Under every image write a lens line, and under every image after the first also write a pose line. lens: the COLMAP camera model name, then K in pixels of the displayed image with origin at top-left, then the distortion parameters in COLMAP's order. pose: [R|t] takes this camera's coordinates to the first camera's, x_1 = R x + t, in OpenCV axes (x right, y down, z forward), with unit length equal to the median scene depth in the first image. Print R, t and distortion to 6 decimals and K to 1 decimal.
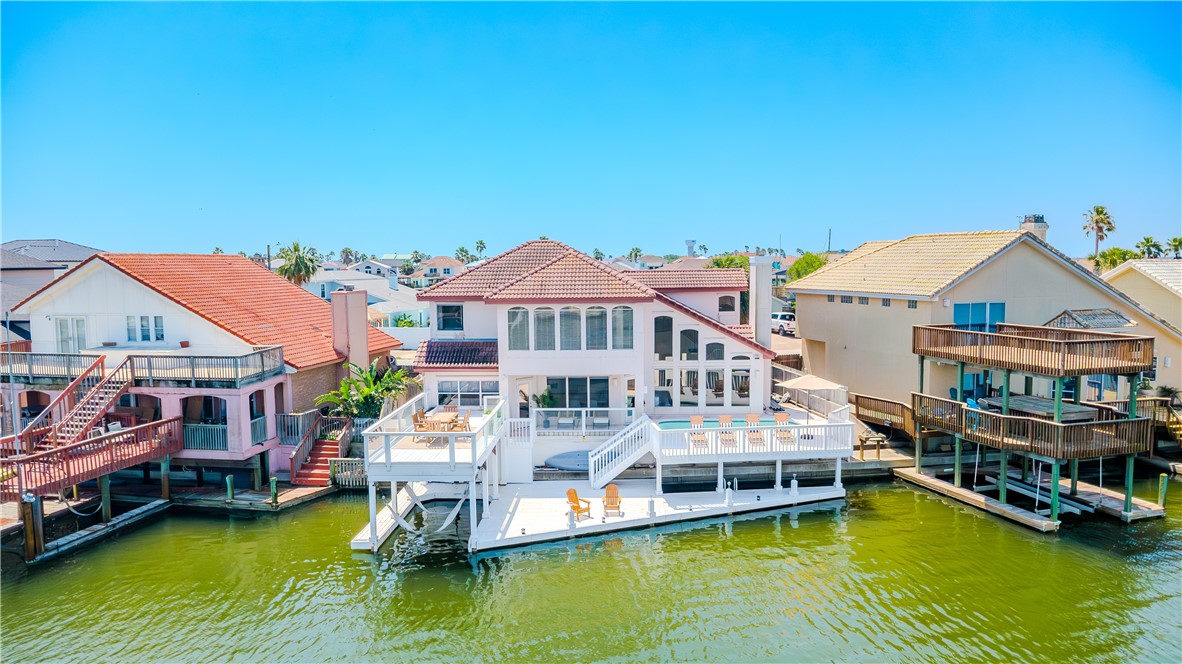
lens RADIAL K [[826.2, 0, 588.0], [0, 826.2, 331.2], [0, 0, 1]] dist [0.012837, -0.024876]
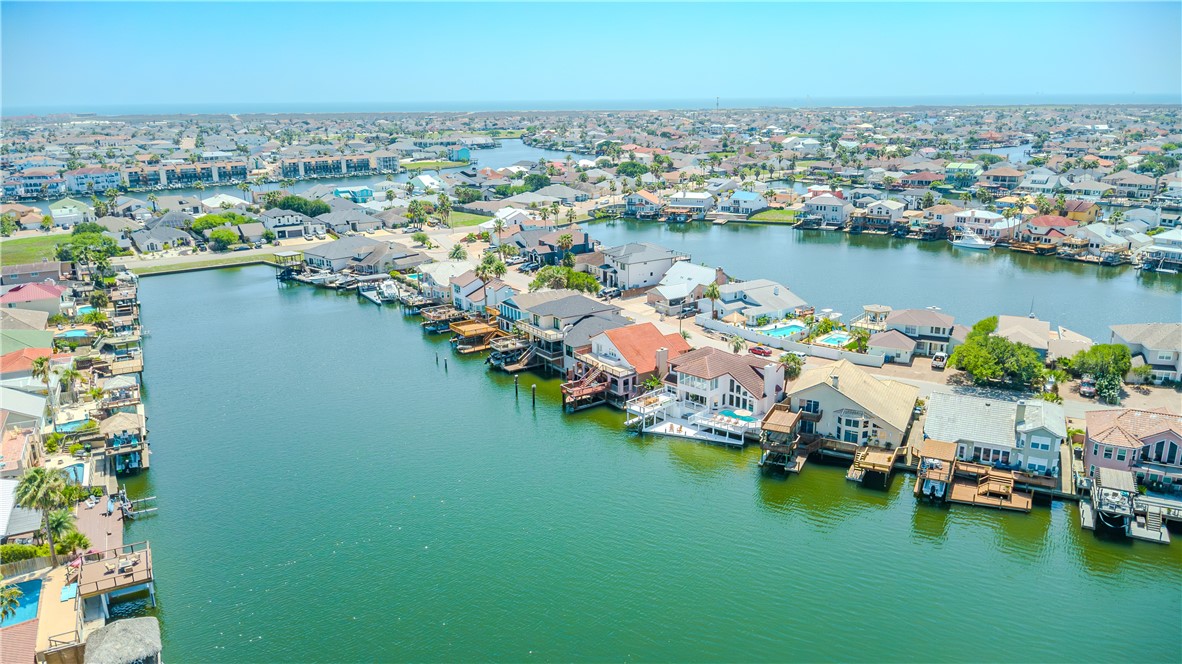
lens RADIAL K [[826.2, 0, 591.0], [0, 826.2, 332.4], [0, 0, 1]] dist [0.012837, -0.024876]
pose [[0.728470, 0.190490, -0.658061, 2.063664], [-0.055099, 0.973744, 0.220878, -1.021580], [0.682858, -0.124645, 0.719839, -1.968237]]
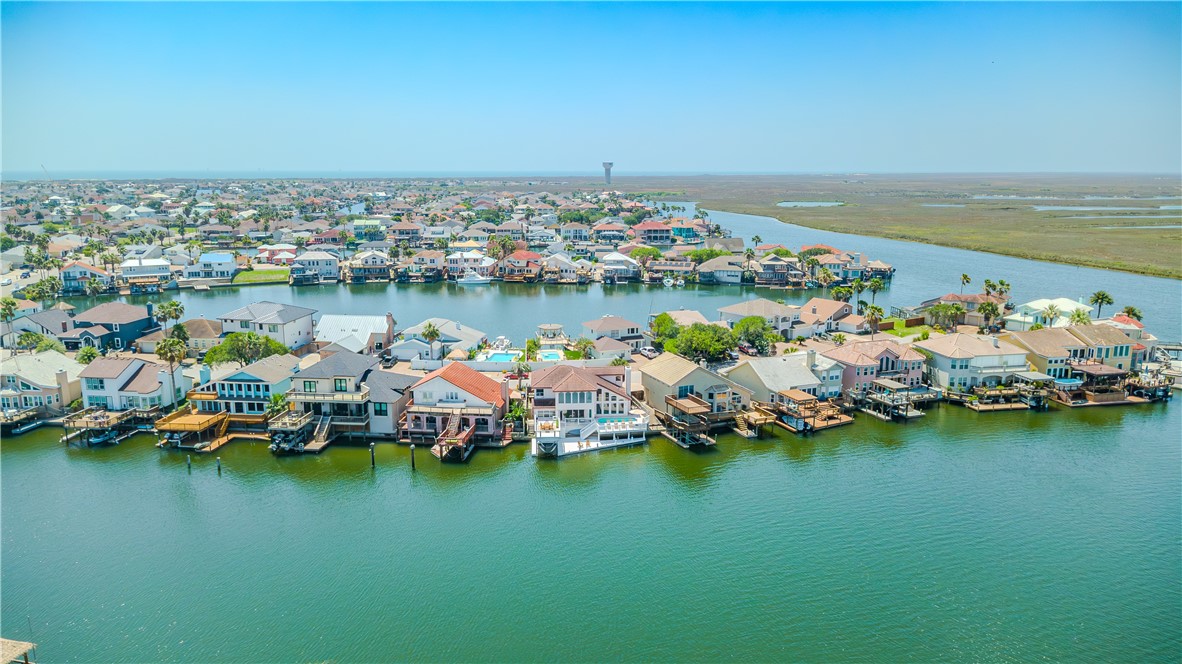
lens RADIAL K [[826.2, 0, 591.7], [0, 826.2, 331.3], [0, 0, 1]] dist [0.012837, -0.024876]
pose [[0.994566, -0.007766, 0.103817, -0.341610], [-0.003563, 0.994091, 0.108495, -0.724833], [-0.104046, -0.108276, 0.988661, -2.746849]]
